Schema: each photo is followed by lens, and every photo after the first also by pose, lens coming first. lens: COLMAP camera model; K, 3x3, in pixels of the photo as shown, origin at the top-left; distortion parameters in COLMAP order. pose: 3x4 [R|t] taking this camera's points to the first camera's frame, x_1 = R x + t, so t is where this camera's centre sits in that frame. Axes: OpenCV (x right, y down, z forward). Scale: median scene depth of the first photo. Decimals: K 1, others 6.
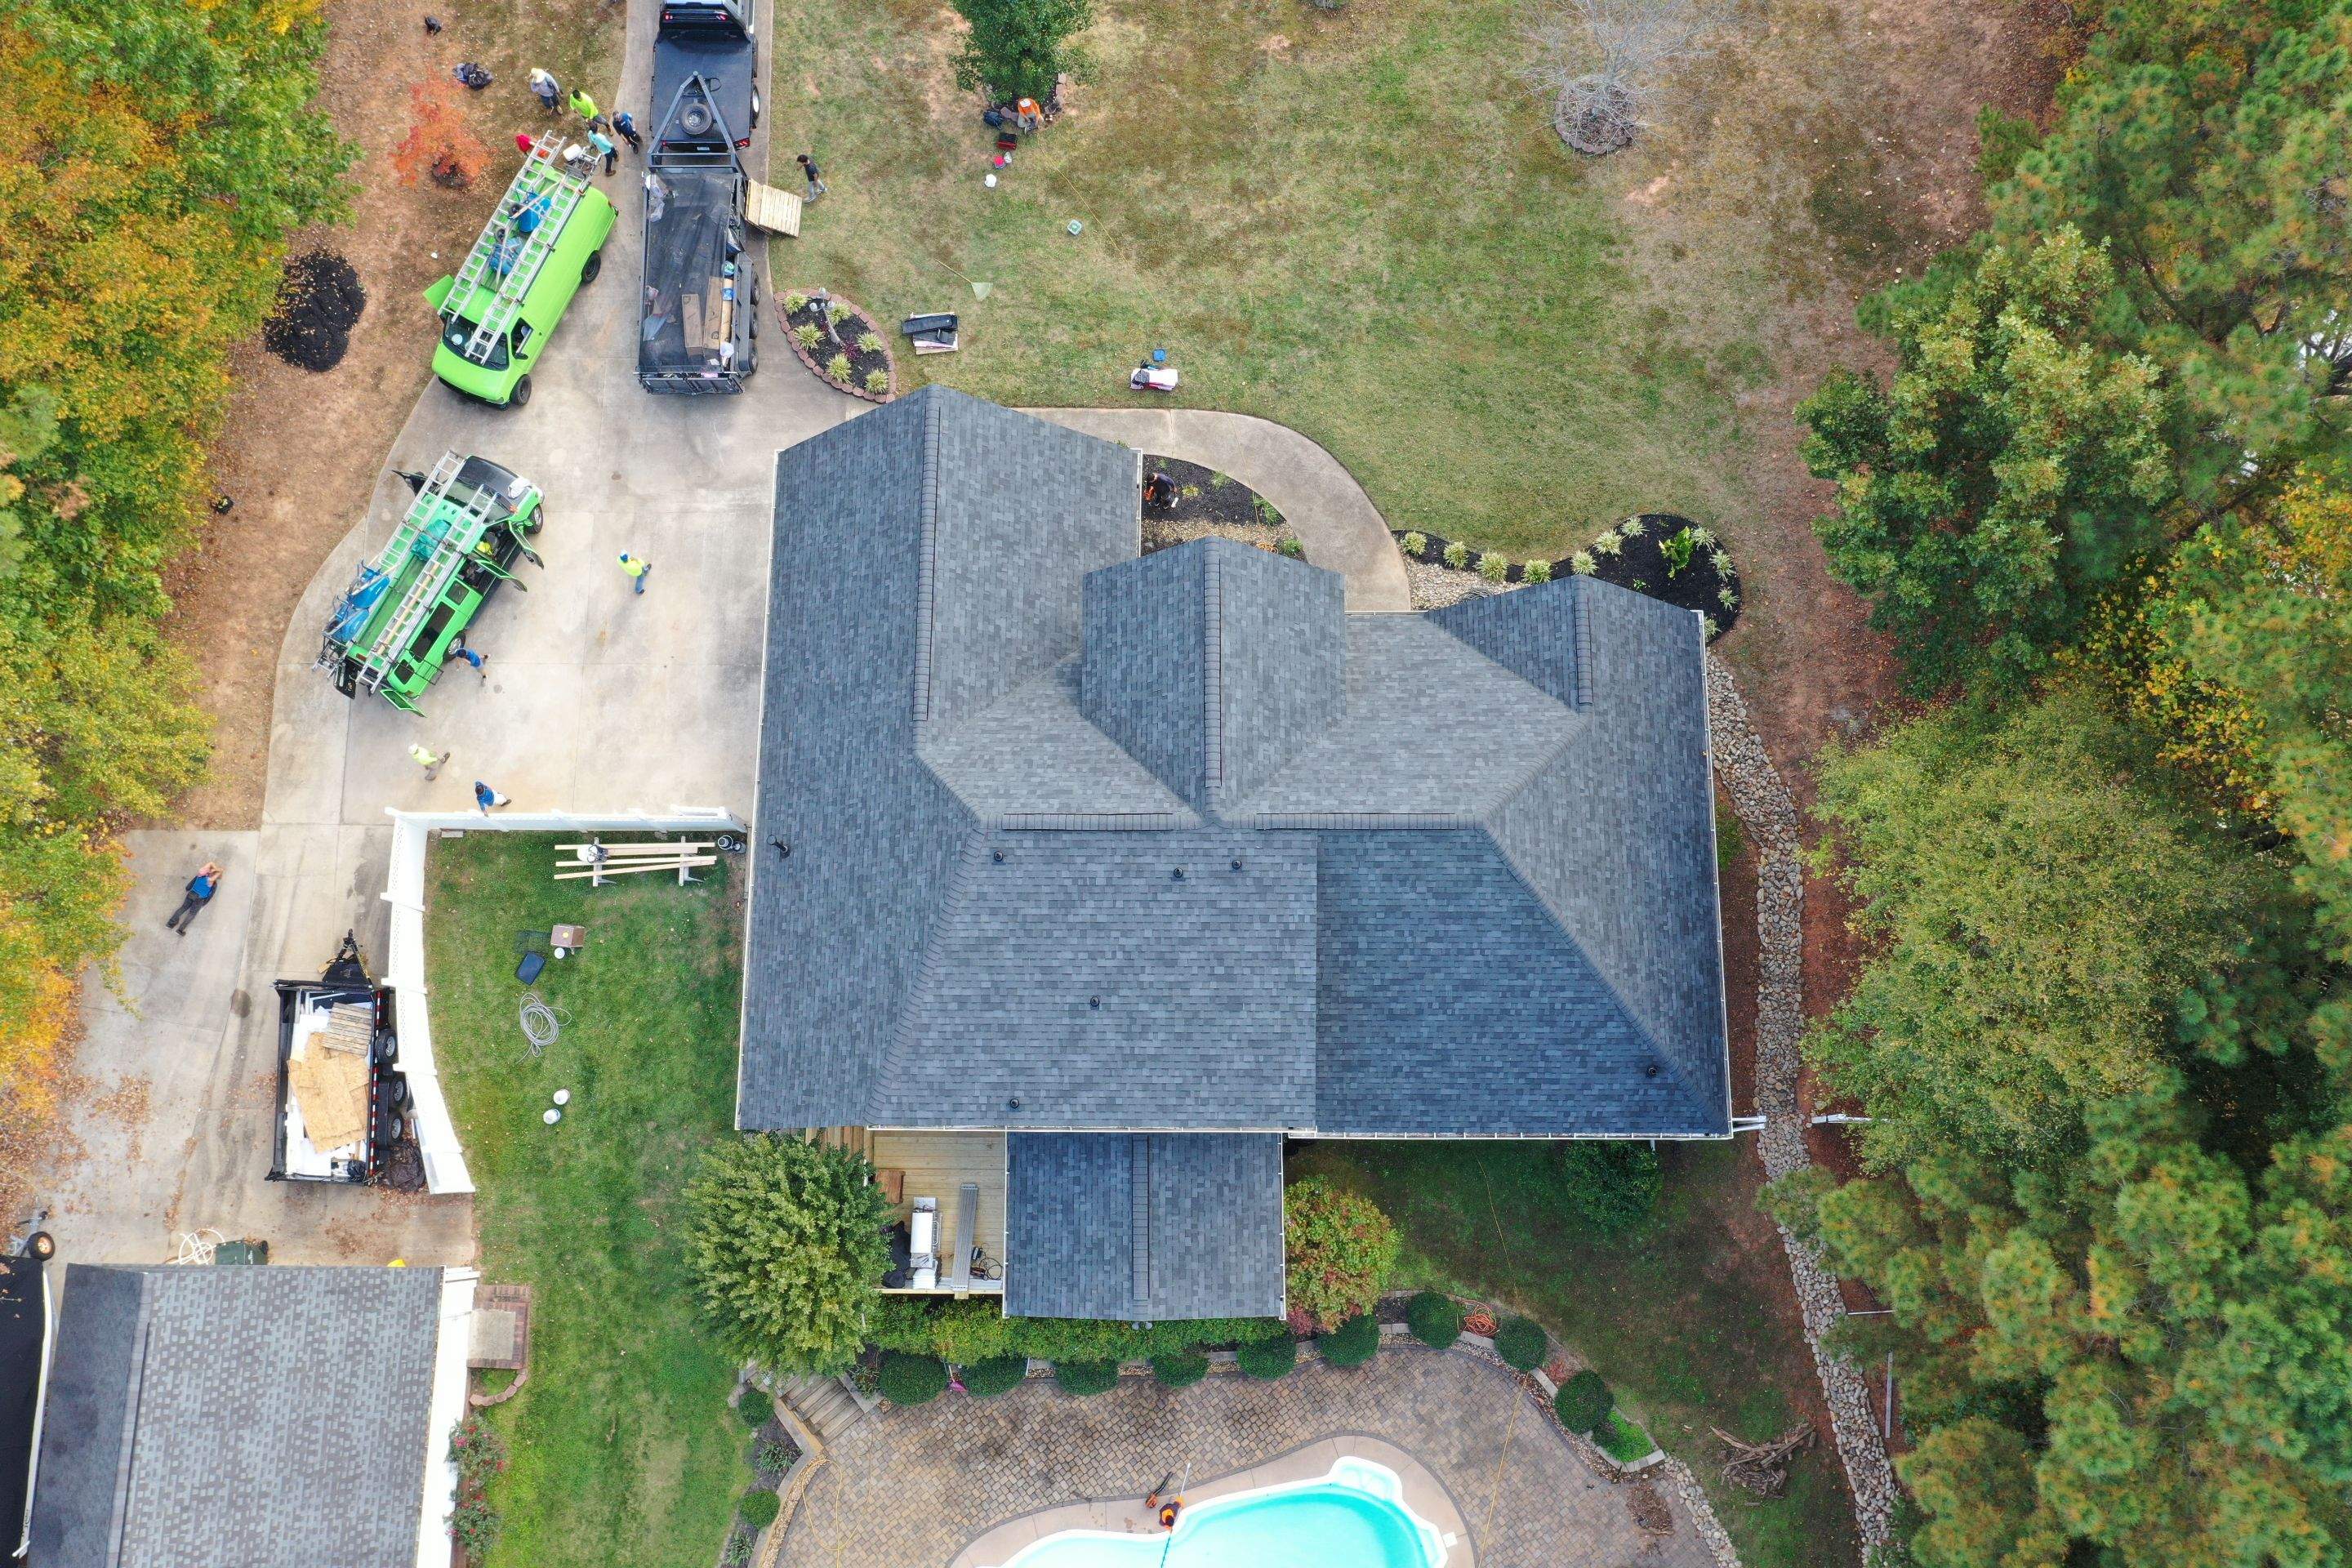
lens RADIAL K [[1868.3, 0, 1188.2], [0, 1868.3, 763.4], [0, 0, 1]] dist [-0.001000, 0.002116]
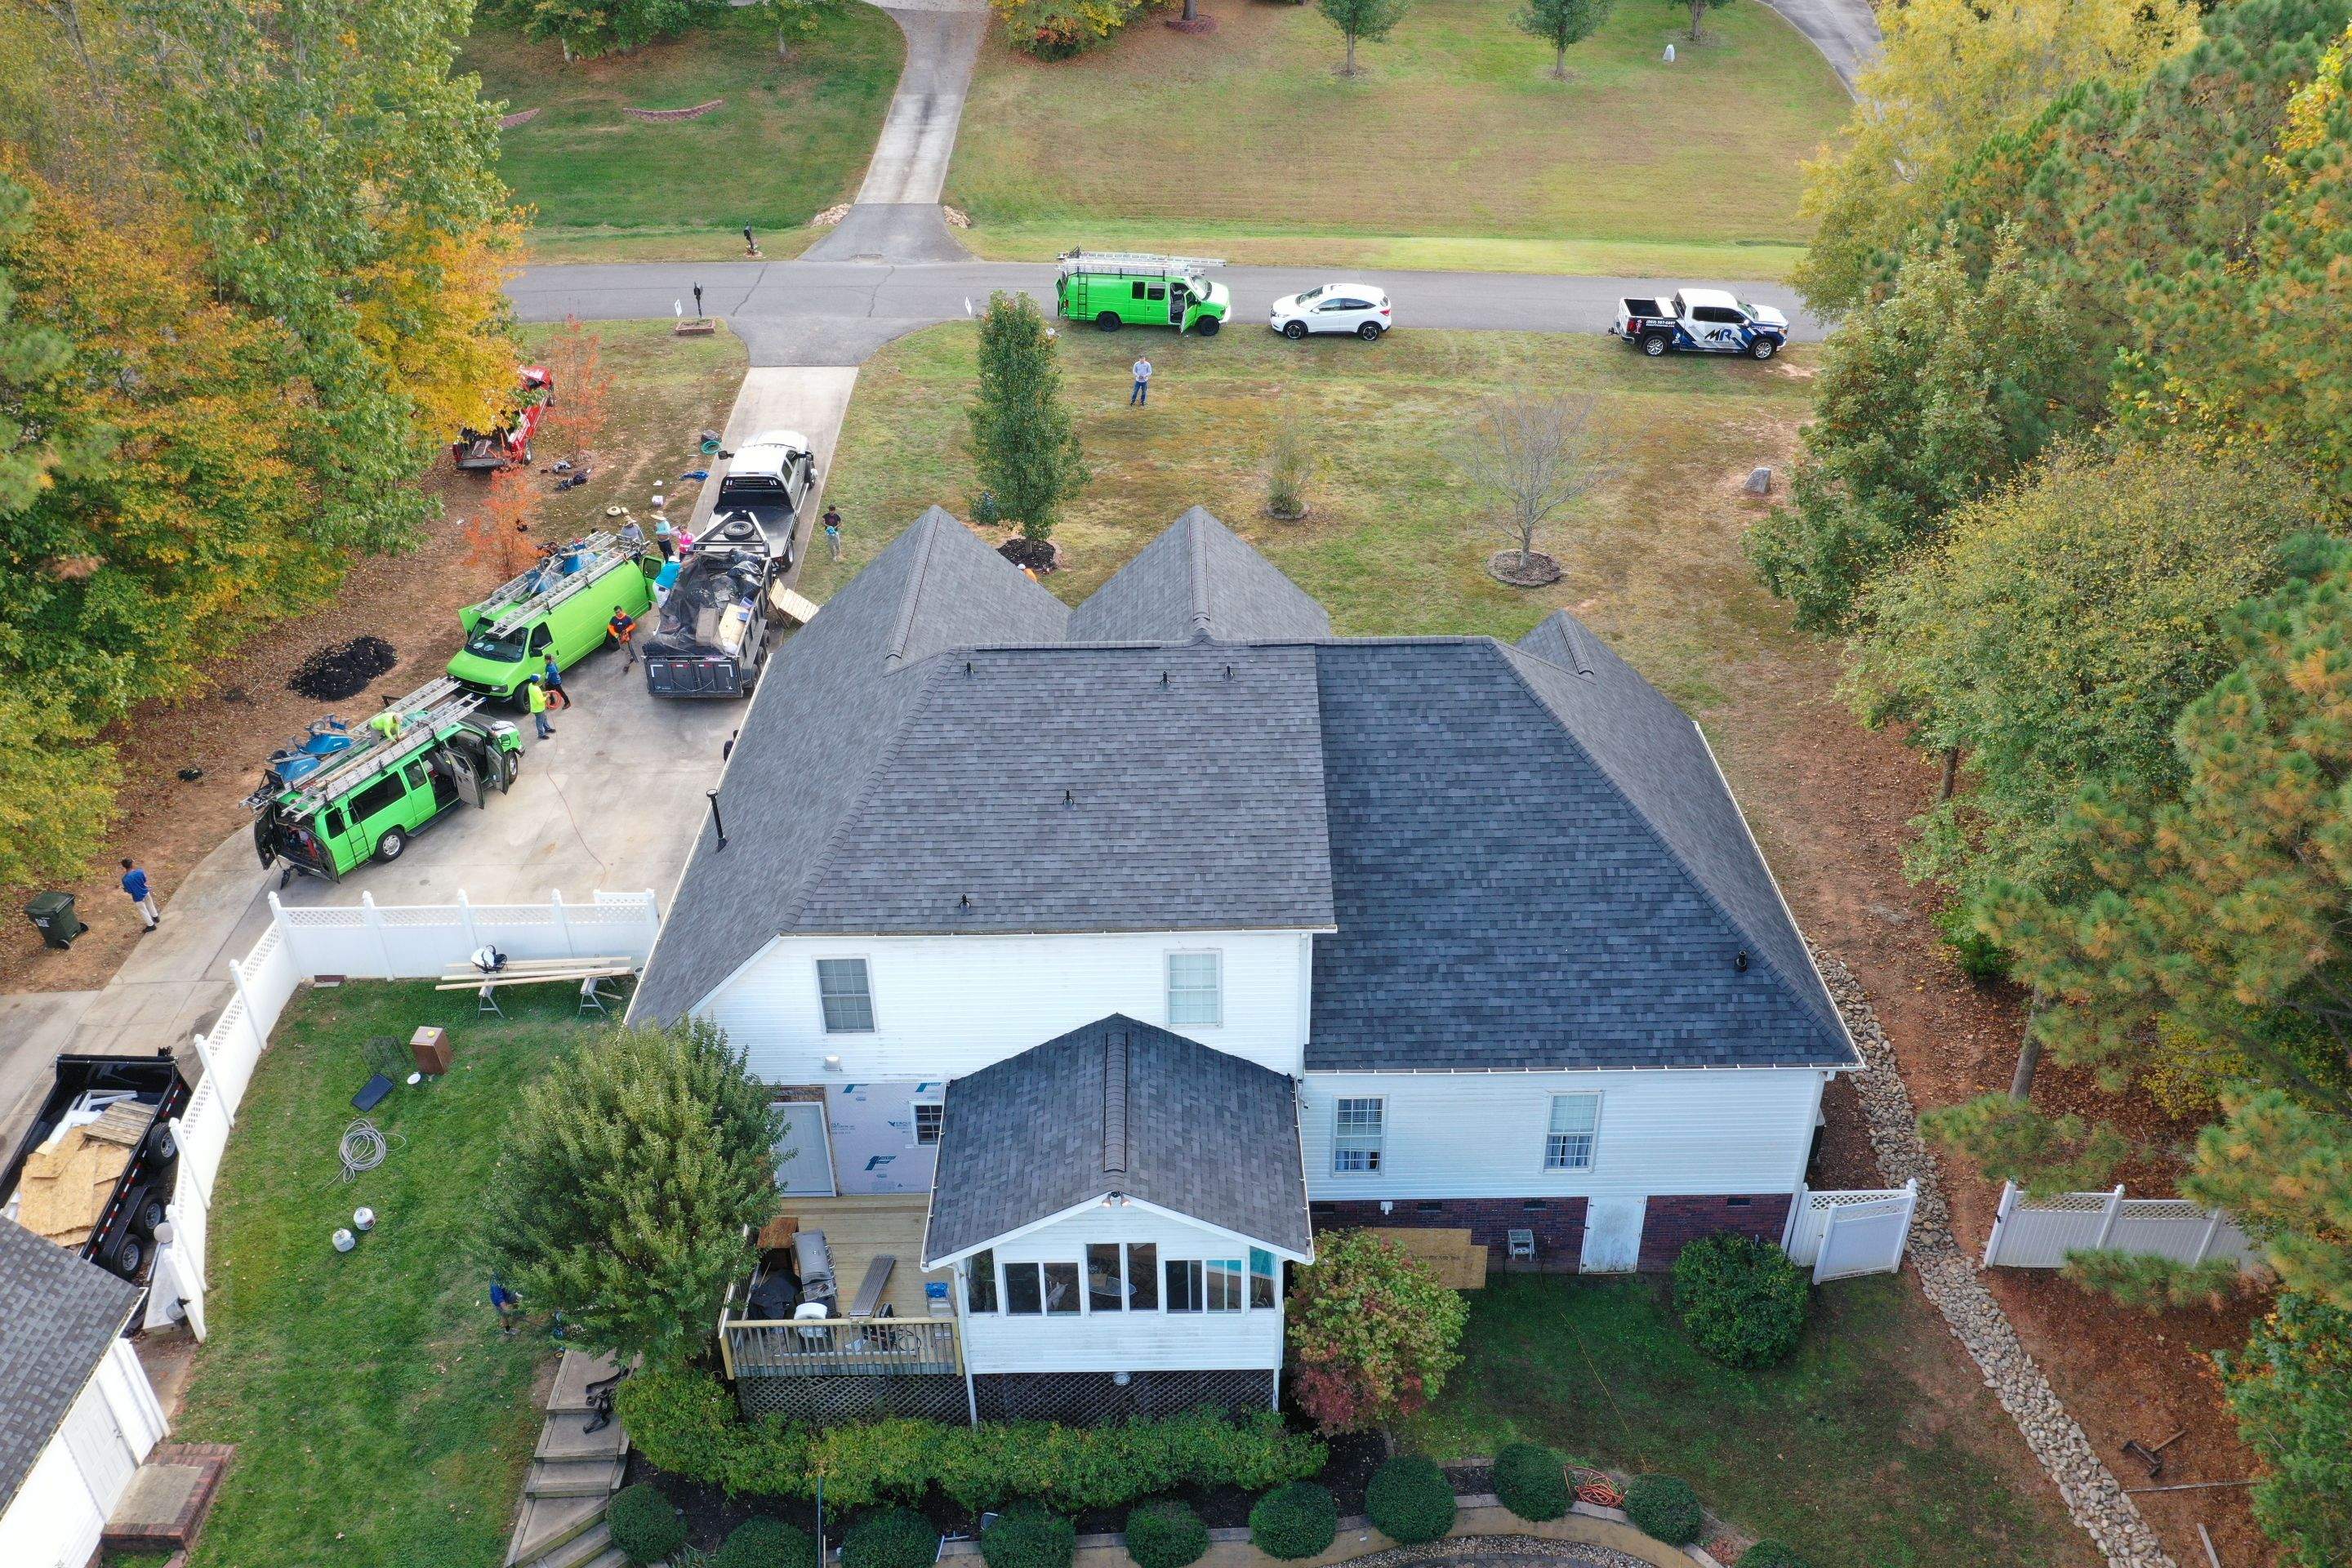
lens RADIAL K [[1868.3, 0, 1188.4], [0, 1868.3, 770.6], [0, 0, 1]] dist [-0.001000, 0.002116]
pose [[0.999857, -0.000587, 0.016905, -0.007696], [0.012661, 0.688679, -0.724955, 0.616584], [-0.011217, 0.725066, 0.688588, 0.330941]]
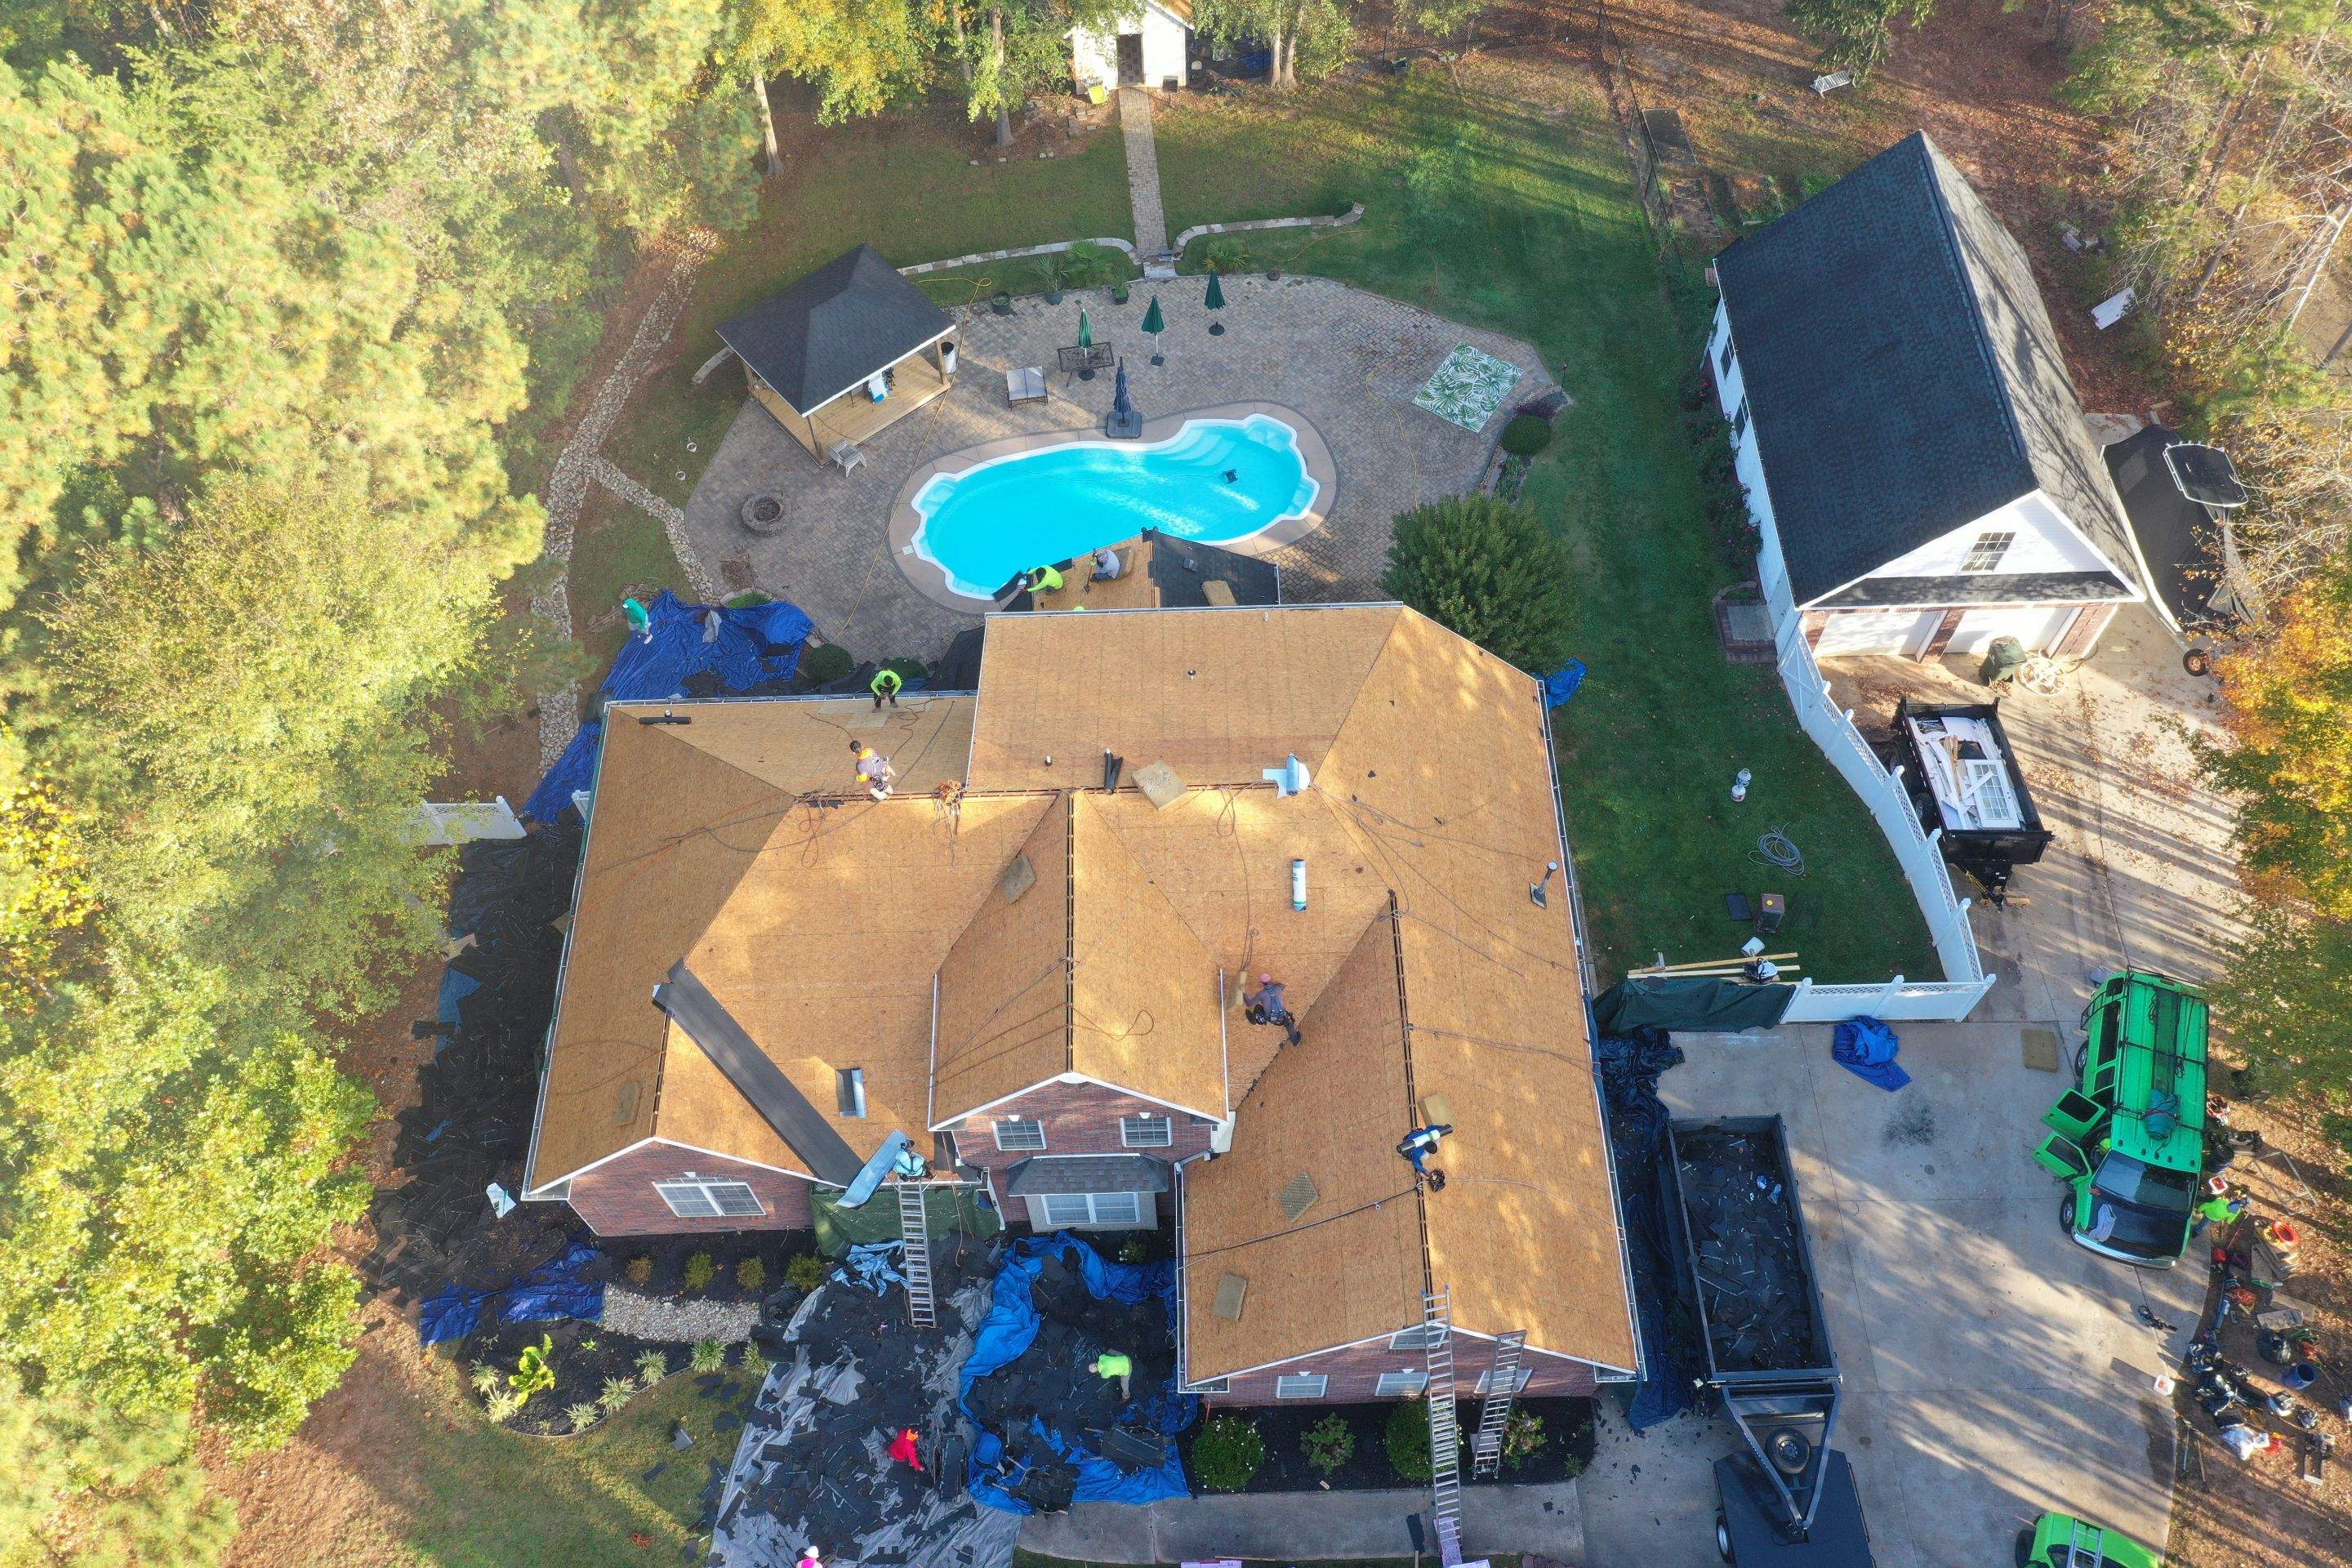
lens RADIAL K [[1868.3, 0, 1169.1], [0, 1868.3, 772.0], [0, 0, 1]] dist [-0.001000, 0.002116]
pose [[-0.998804, 0.042282, 0.024539, -0.050333], [-0.012997, -0.713554, 0.700479, -0.524905], [0.047128, 0.699323, 0.713251, 0.250884]]
